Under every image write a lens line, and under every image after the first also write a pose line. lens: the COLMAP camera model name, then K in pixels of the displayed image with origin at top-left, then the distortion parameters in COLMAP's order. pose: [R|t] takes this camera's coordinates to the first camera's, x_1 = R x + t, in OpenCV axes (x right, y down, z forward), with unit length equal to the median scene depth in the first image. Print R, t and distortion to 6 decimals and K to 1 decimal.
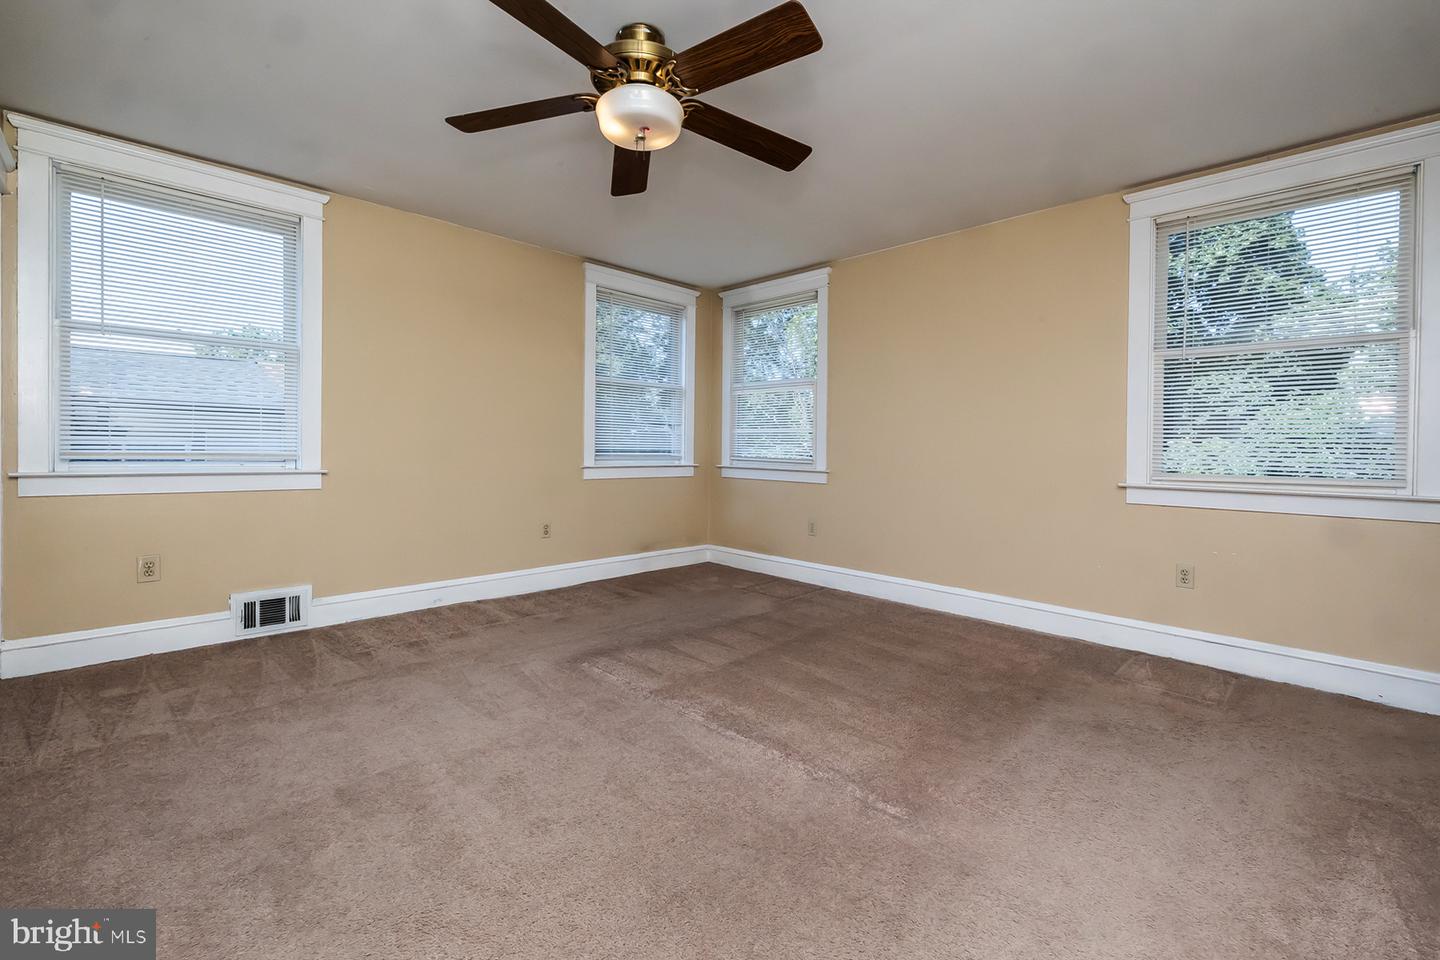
lens RADIAL K [[622.1, 0, 722.3], [0, 622.1, 465.5], [0, 0, 1]] dist [-0.001790, -0.000373]
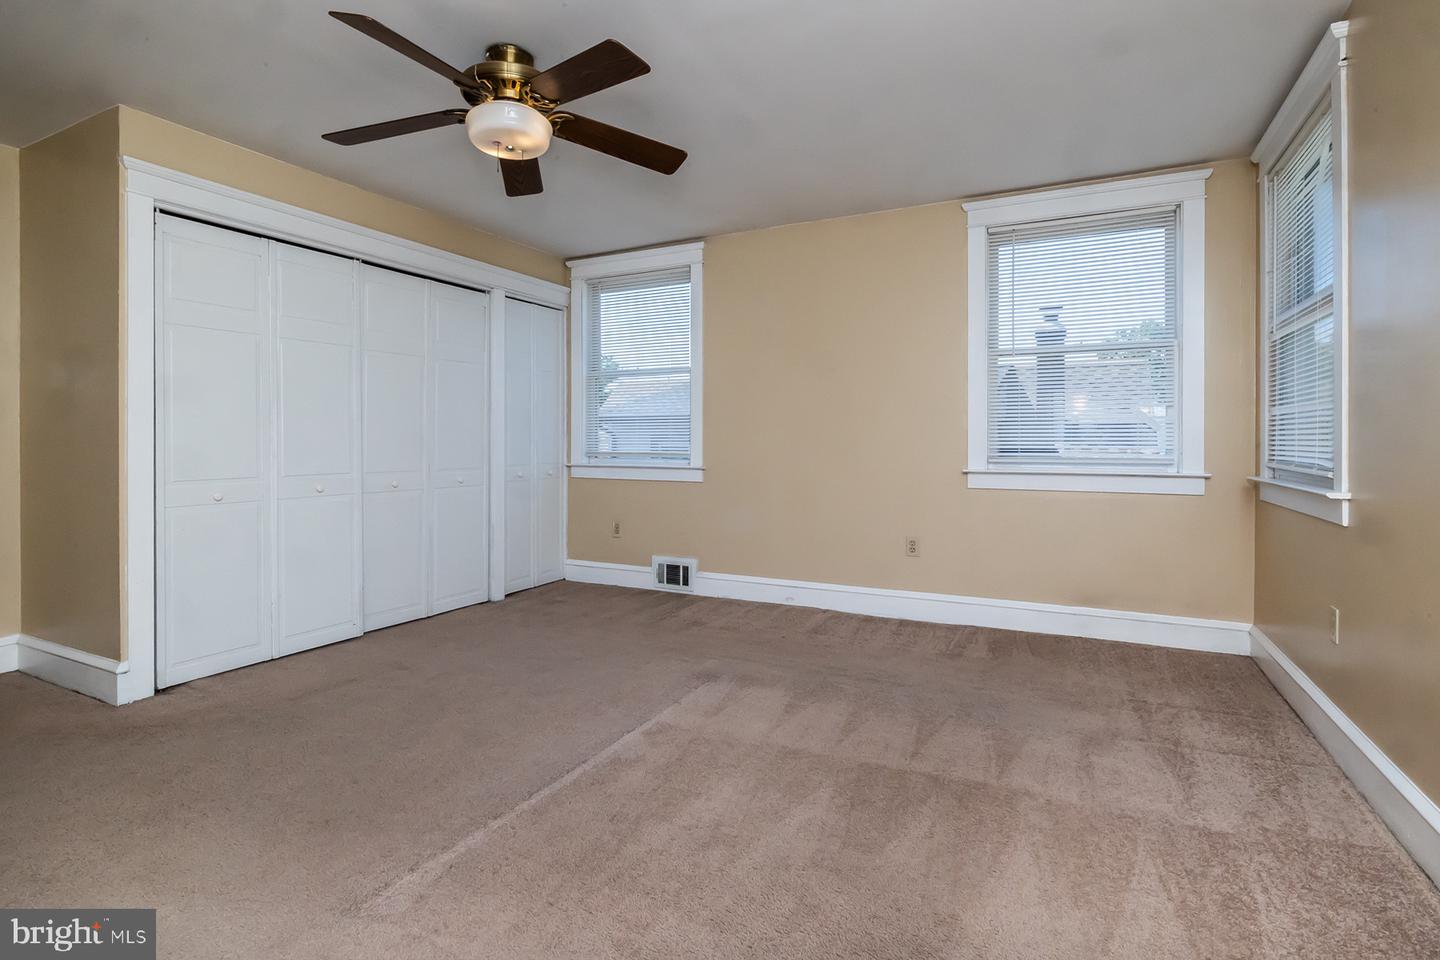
lens RADIAL K [[668.3, 0, 726.9], [0, 668.3, 439.7], [0, 0, 1]] dist [-0.002783, -0.000129]
pose [[0.315288, -0.020482, -0.948775, 0.622849], [-0.020766, 0.999379, -0.028475, -0.009921], [0.948769, 0.028680, 0.314667, 0.628762]]
